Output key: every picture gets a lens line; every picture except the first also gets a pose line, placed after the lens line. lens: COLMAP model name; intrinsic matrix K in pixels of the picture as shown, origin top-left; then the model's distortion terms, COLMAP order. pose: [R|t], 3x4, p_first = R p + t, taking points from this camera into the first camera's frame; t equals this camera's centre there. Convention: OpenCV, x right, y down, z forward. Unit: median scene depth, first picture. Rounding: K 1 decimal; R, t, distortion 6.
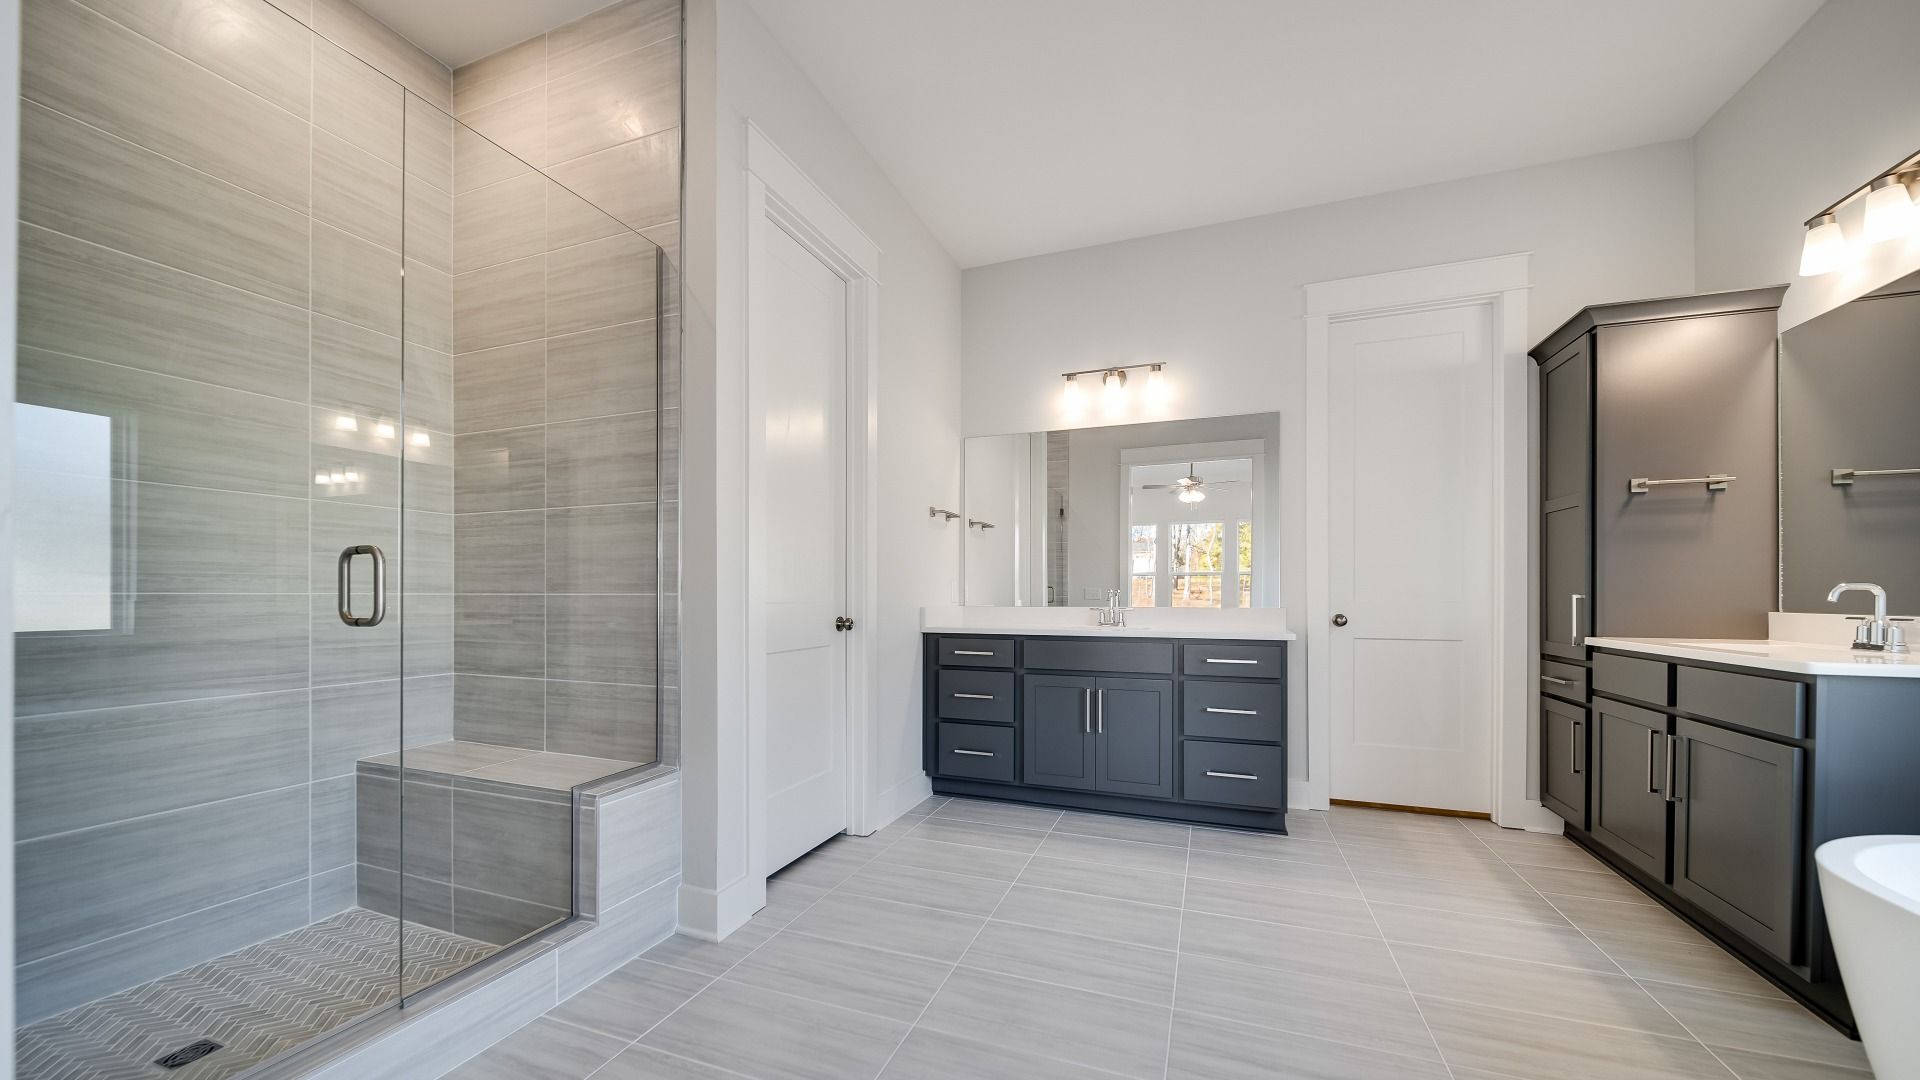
lens RADIAL K [[698.0, 0, 935.6], [0, 698.0, 597.5], [0, 0, 1]] dist [-0.011573, -0.000540]
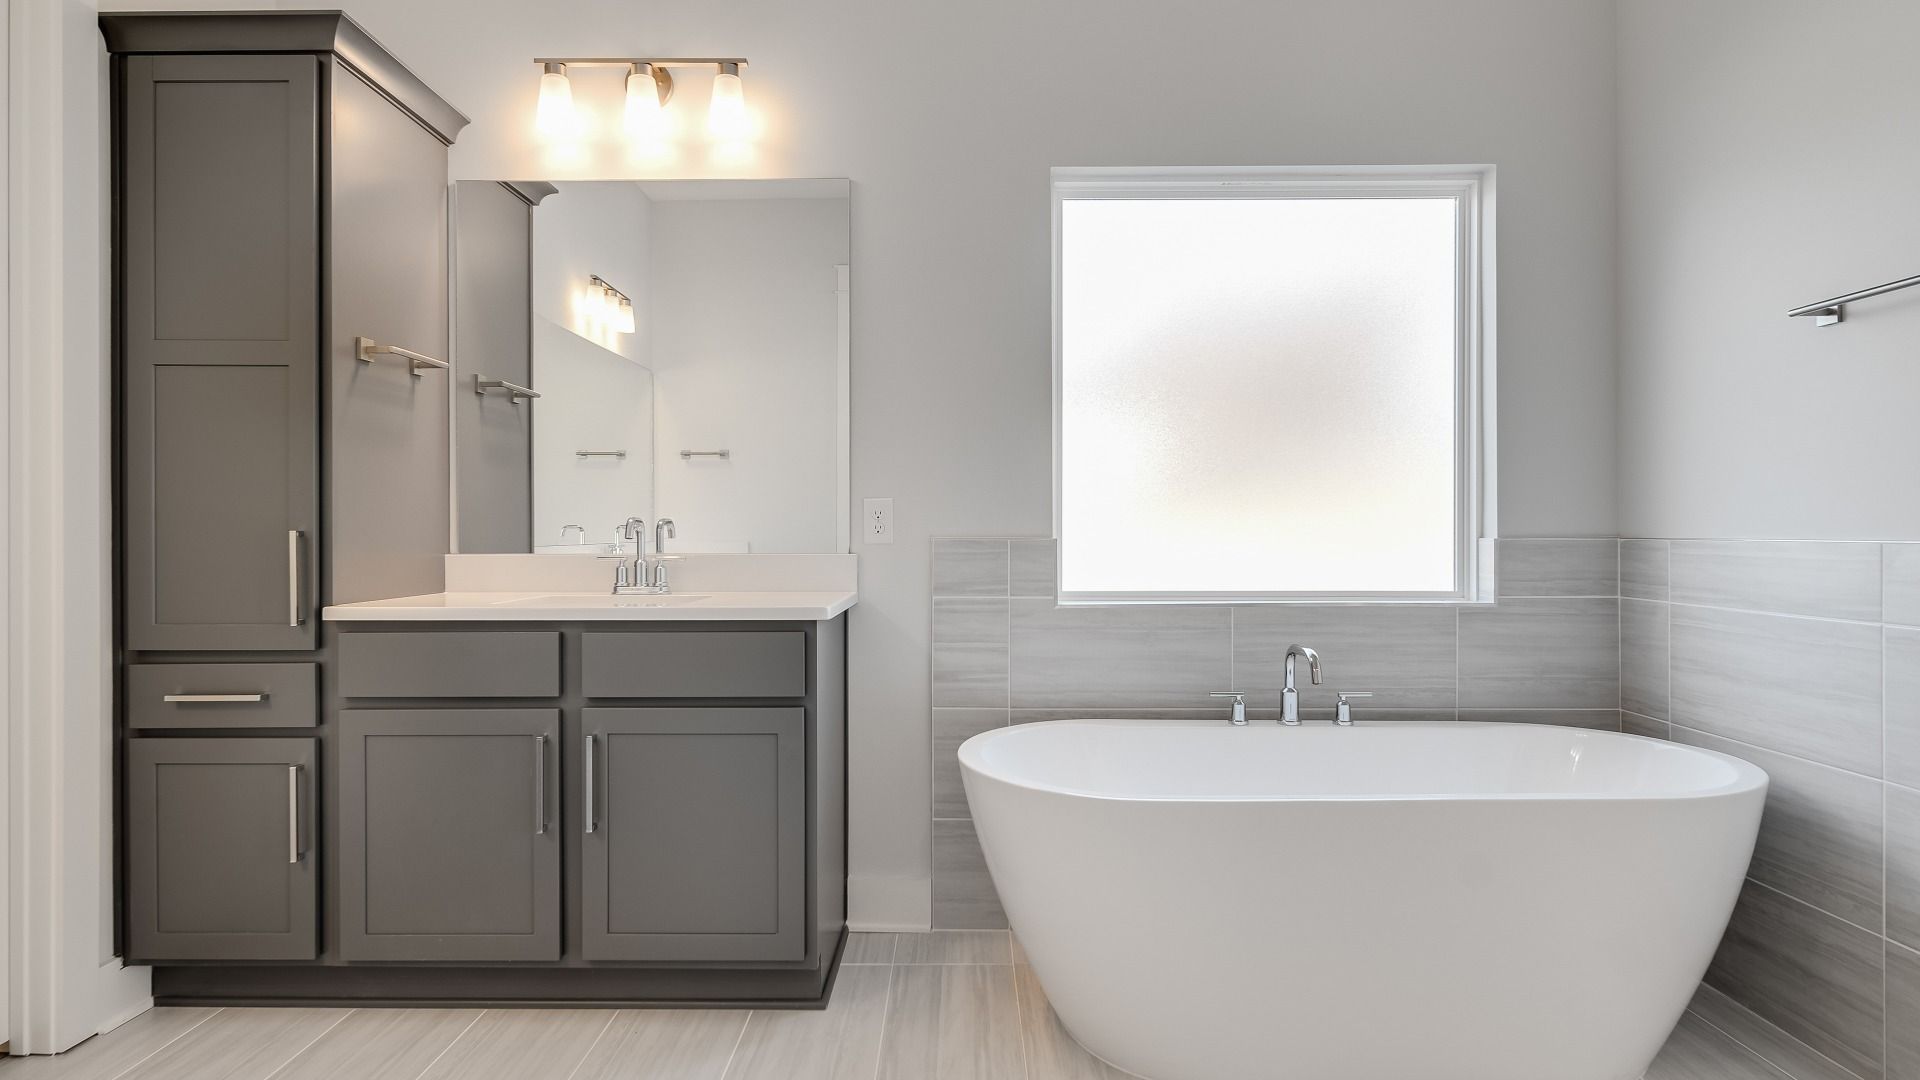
lens RADIAL K [[1035.1, 0, 959.5], [0, 1035.1, 528.6], [0, 0, 1]] dist [-0.011304, -0.000302]
pose [[-0.382756, 0.005140, 0.923835, -0.010790], [0.004876, 0.999982, -0.003544, 0.000306], [-0.923837, 0.003148, -0.382774, 0.893978]]
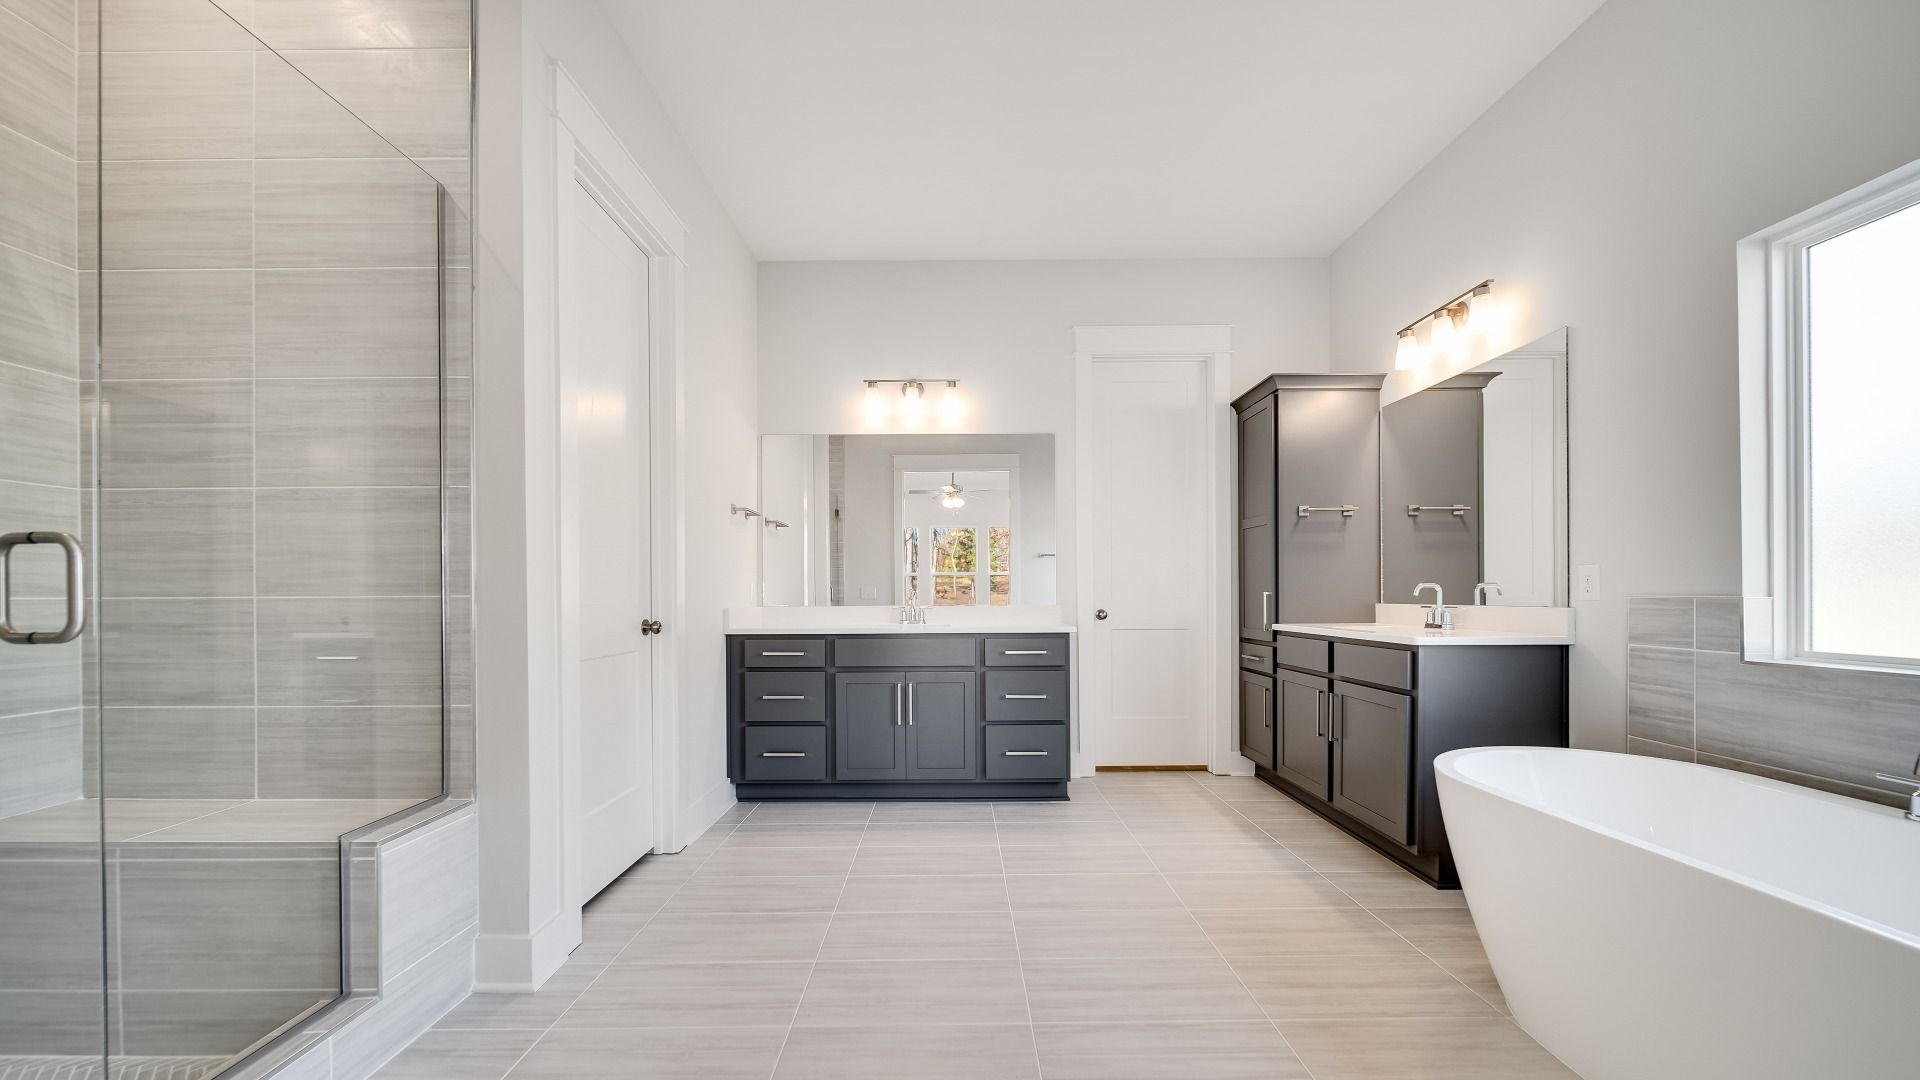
lens RADIAL K [[698.0, 0, 952.1], [0, 698.0, 598.3], [0, 0, 1]] dist [-0.011573, -0.000540]
pose [[0.927614, -0.008103, 0.373452, -0.132716], [0.007435, 0.999967, 0.003230, -0.000498], [-0.373465, -0.000219, 0.927644, -0.007953]]
